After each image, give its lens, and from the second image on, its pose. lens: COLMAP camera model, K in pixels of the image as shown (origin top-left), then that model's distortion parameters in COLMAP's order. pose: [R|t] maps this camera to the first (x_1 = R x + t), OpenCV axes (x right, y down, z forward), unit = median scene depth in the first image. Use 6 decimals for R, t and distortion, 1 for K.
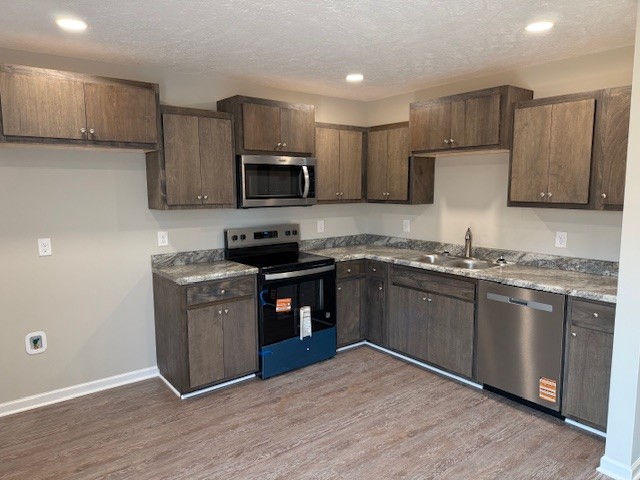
lens RADIAL K [[451.6, 0, 319.8], [0, 451.6, 243.7], [0, 0, 1]] dist [0.066512, -0.065748]
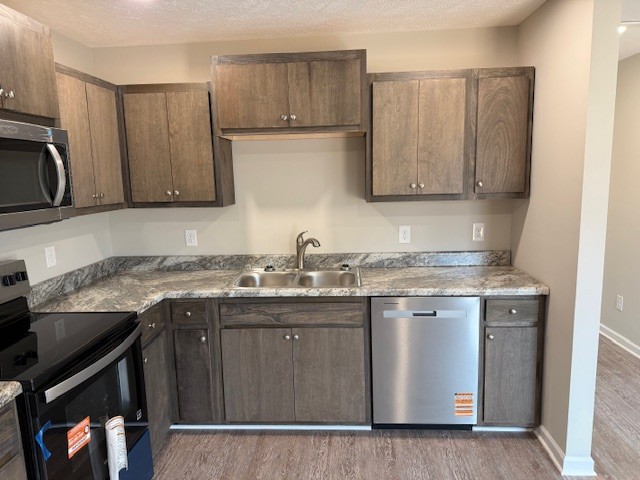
lens RADIAL K [[451.6, 0, 319.8], [0, 451.6, 243.7], [0, 0, 1]] dist [0.066512, -0.065748]
pose [[0.663524, -0.127273, 0.737250, -0.223902], [0.118754, 0.990848, 0.064173, -0.059791], [-0.738670, 0.044971, 0.672565, 0.448274]]
